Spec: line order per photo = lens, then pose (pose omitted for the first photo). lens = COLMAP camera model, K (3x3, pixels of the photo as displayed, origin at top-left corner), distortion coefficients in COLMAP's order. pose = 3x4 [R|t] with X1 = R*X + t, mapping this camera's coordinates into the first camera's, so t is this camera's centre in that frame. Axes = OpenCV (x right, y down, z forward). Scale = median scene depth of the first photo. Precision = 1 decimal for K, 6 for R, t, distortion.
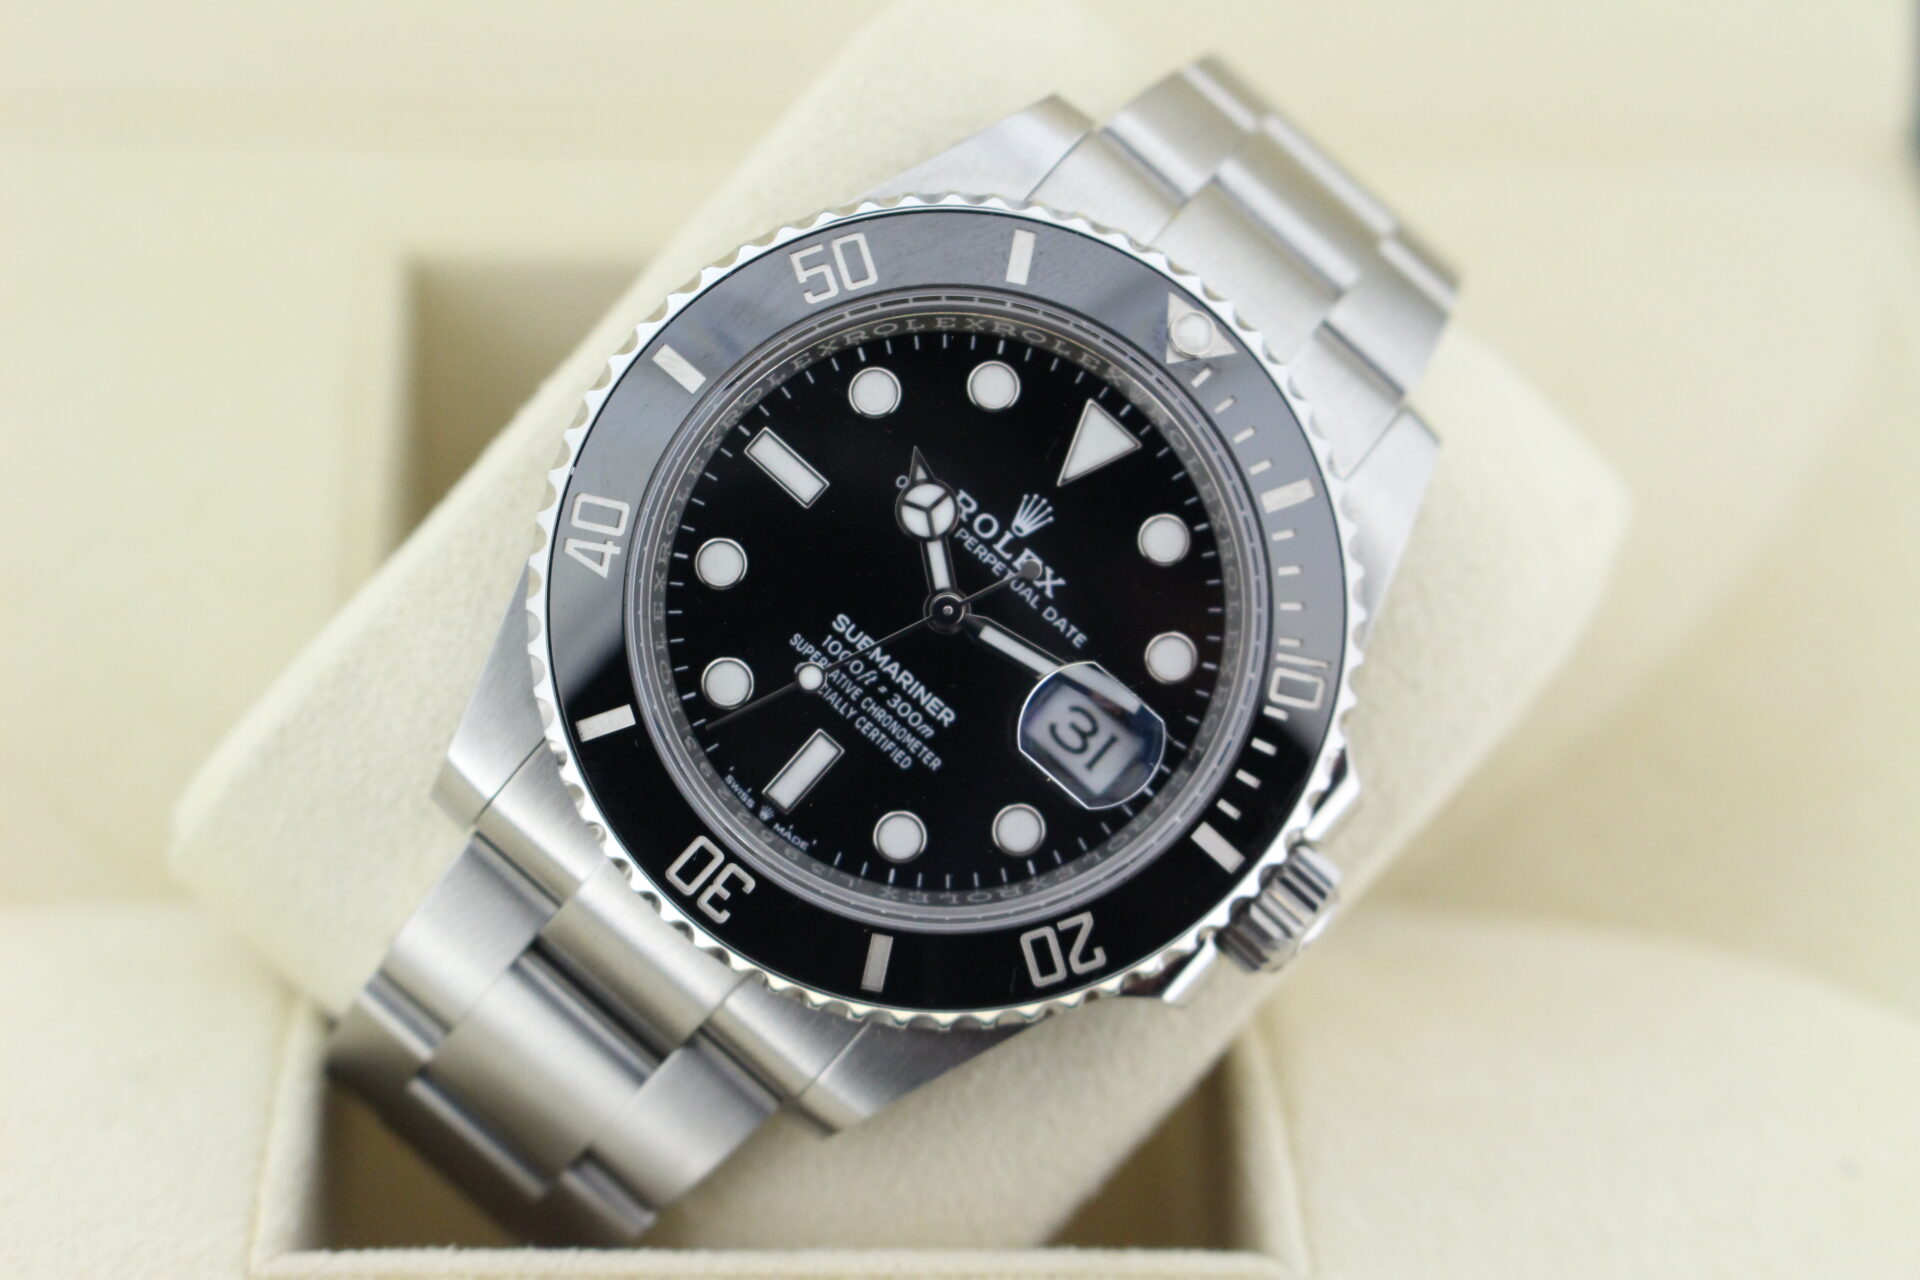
lens RADIAL K [[3745.4, 0, 965.6], [0, 3745.4, 640.6], [0, 0, 1]] dist [0.002152, 0.000000]
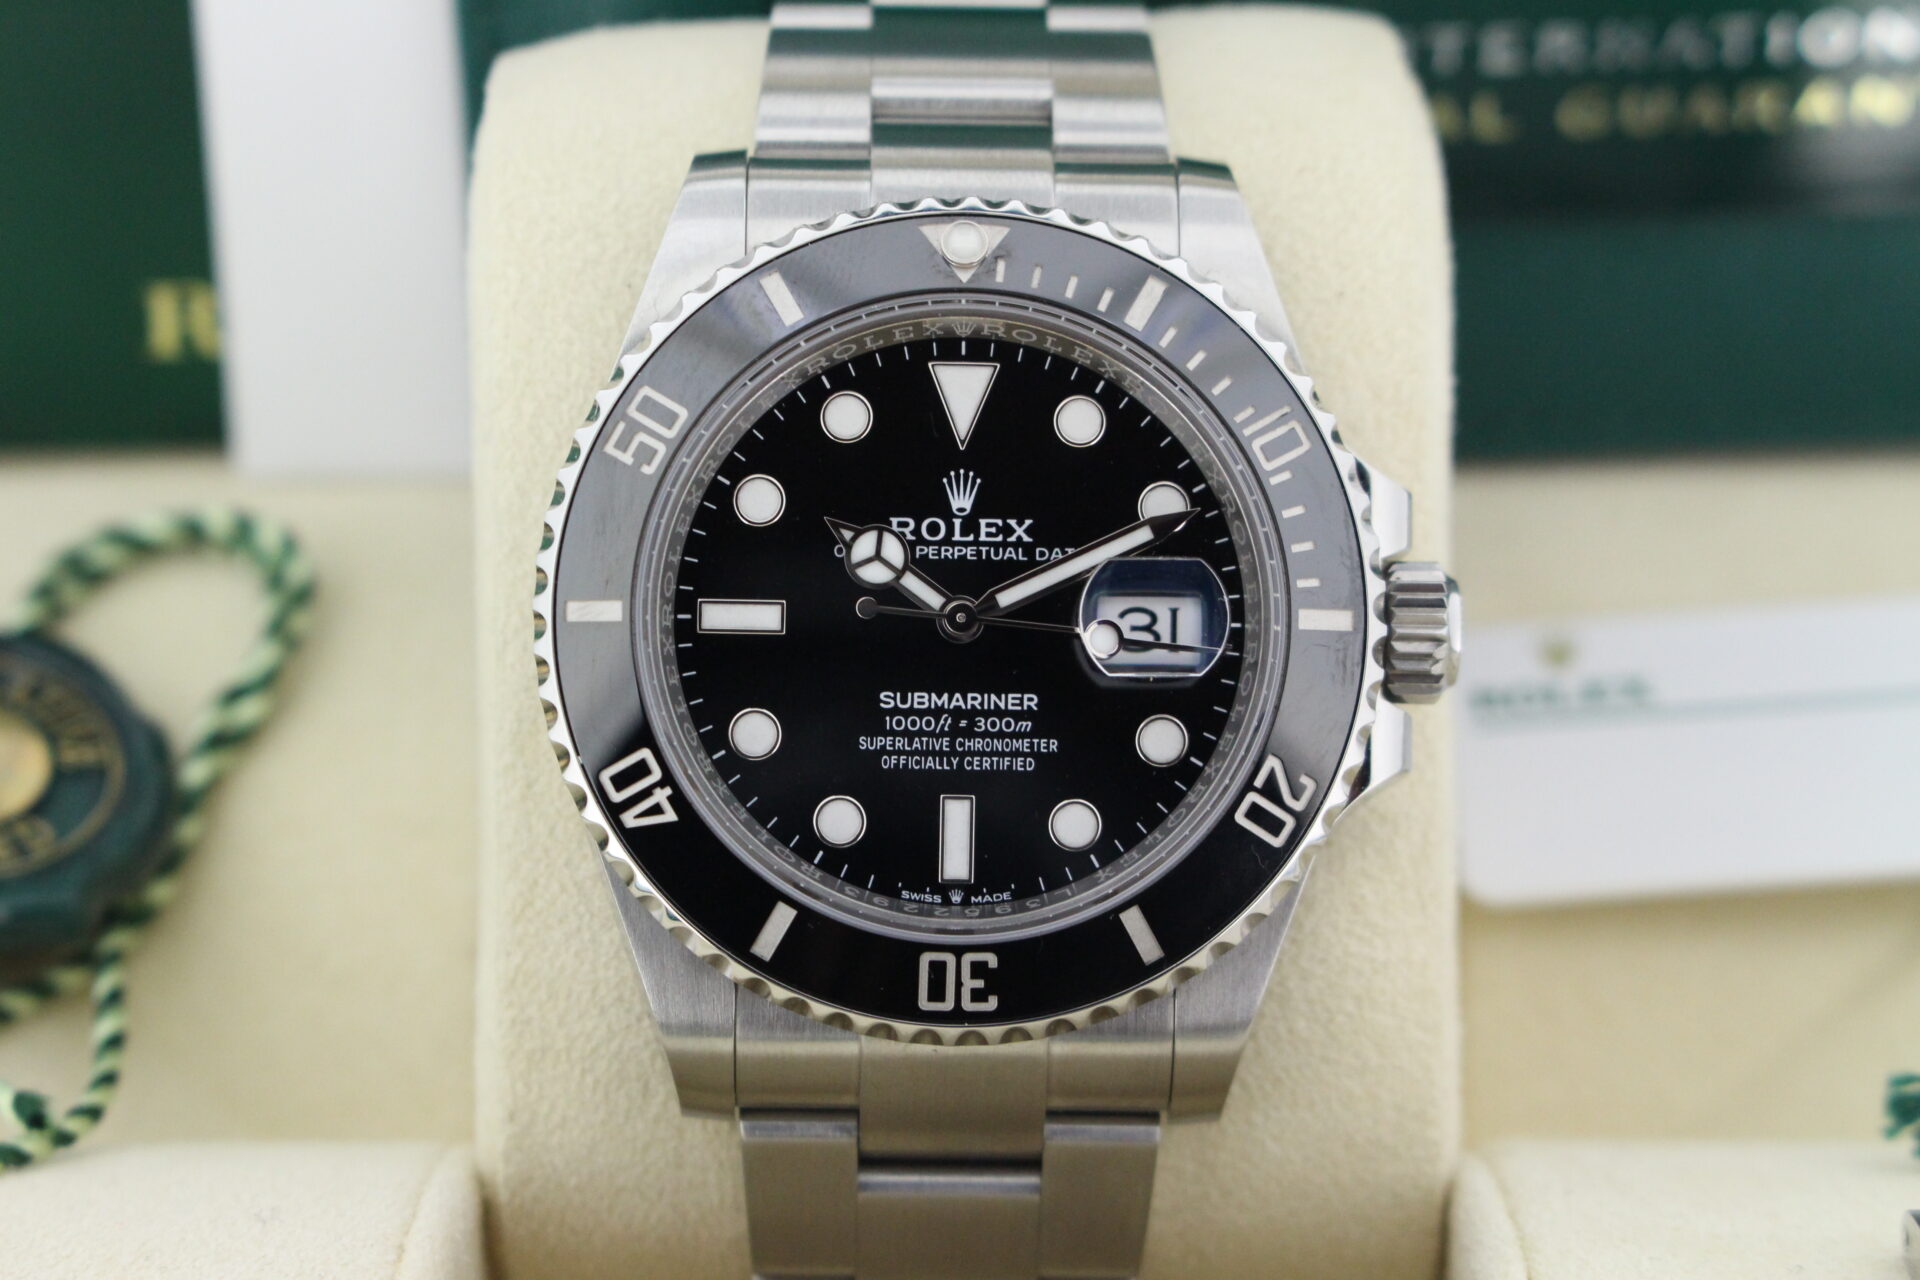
lens RADIAL K [[4614.2, 0, 966.5], [0, 4614.2, 675.1], [0, 0, 1]] dist [0.006164, 0.000000]
pose [[0.755331, -0.655161, 0.015457, -0.031941], [0.655343, 0.755101, -0.018649, 0.026640], [0.000546, 0.024216, 0.999707, -0.209659]]
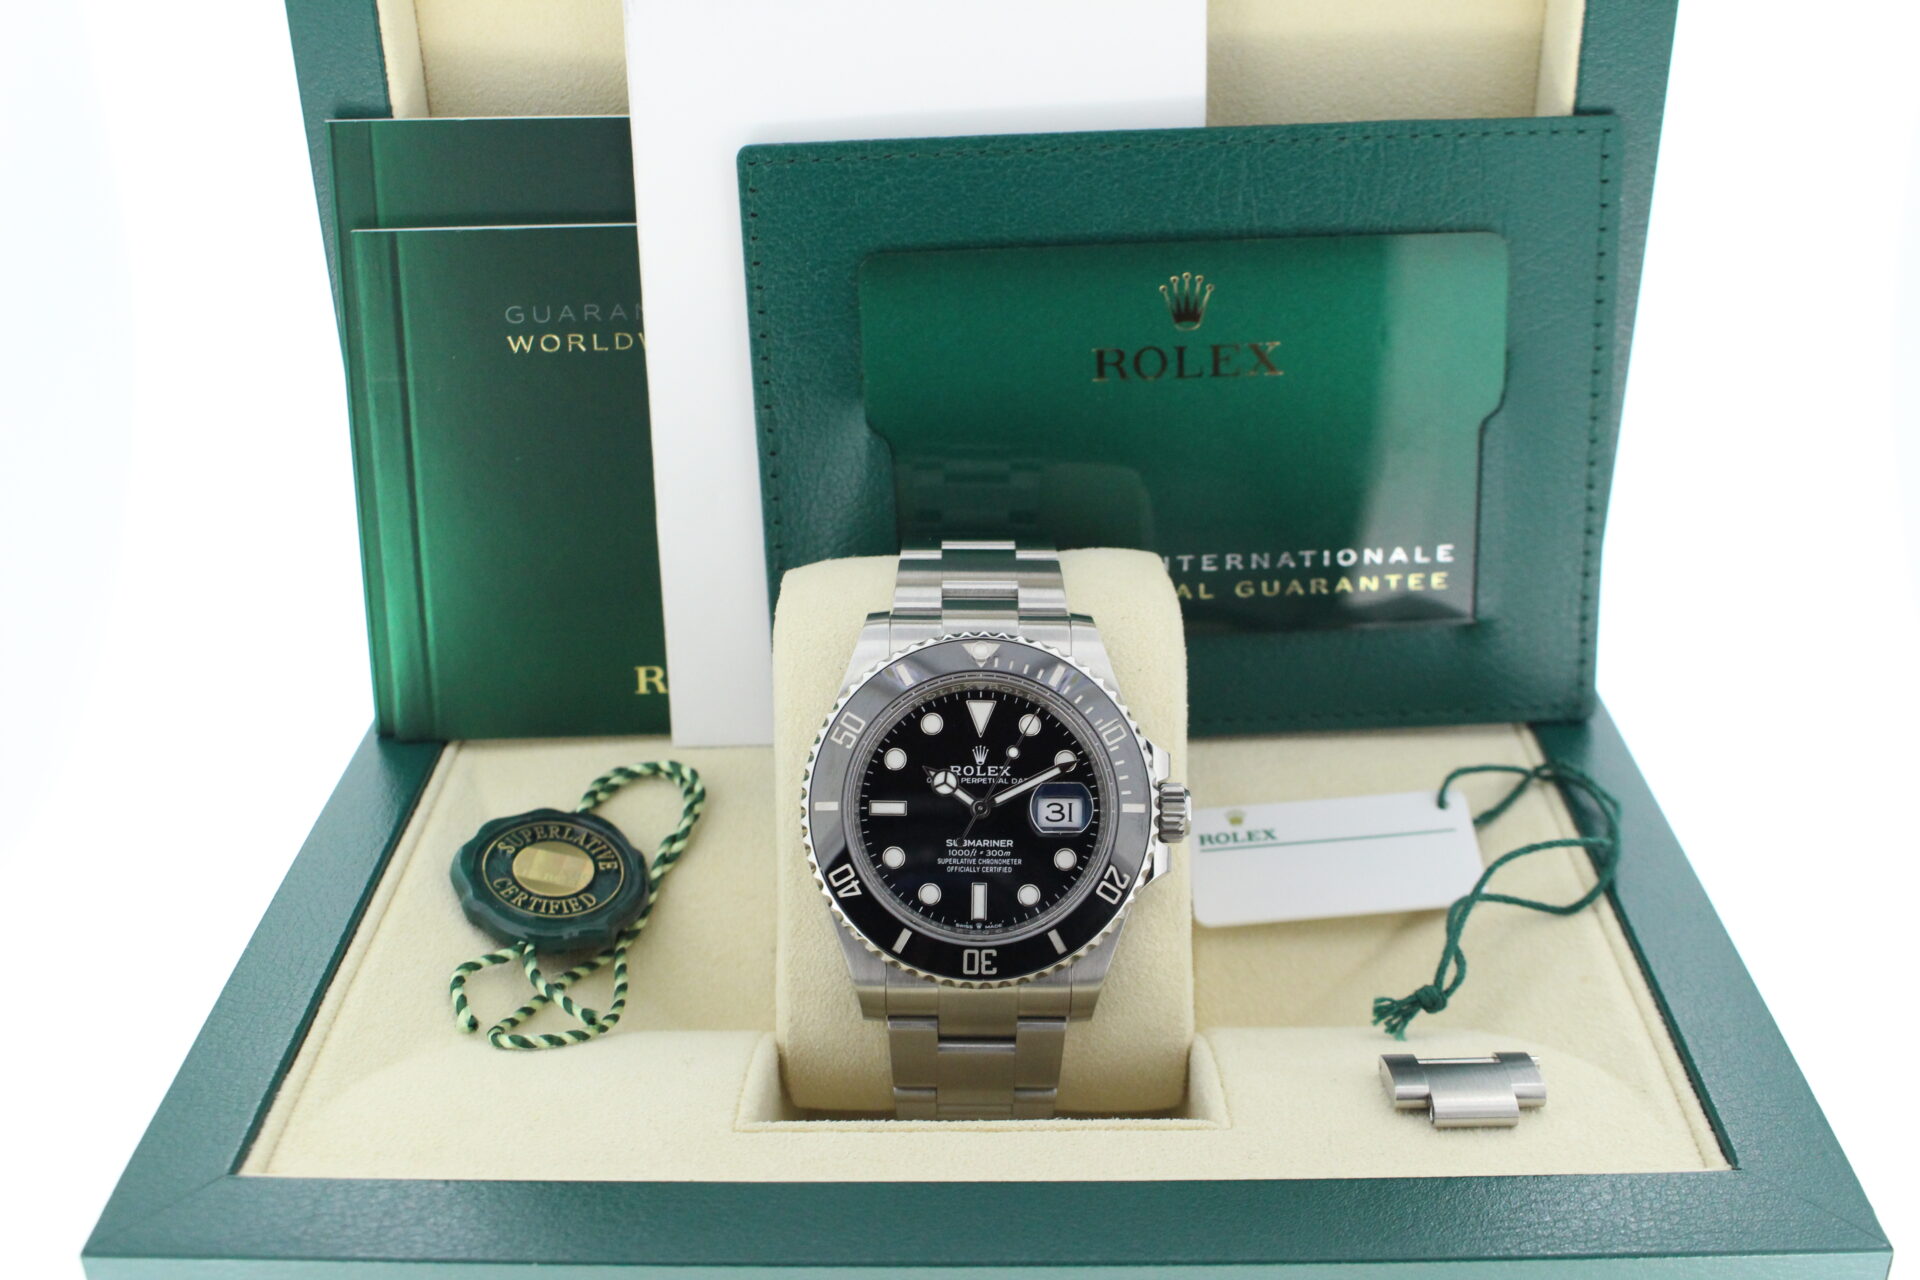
lens RADIAL K [[2165.1, 0, 970.6], [0, 2165.1, 635.5], [0, 0, 1]] dist [-0.148588, 0.000000]
pose [[0.752074, -0.656000, 0.063626, -0.024276], [0.659008, 0.747077, -0.087085, 0.024789], [0.009594, 0.107425, 0.994167, -0.351287]]
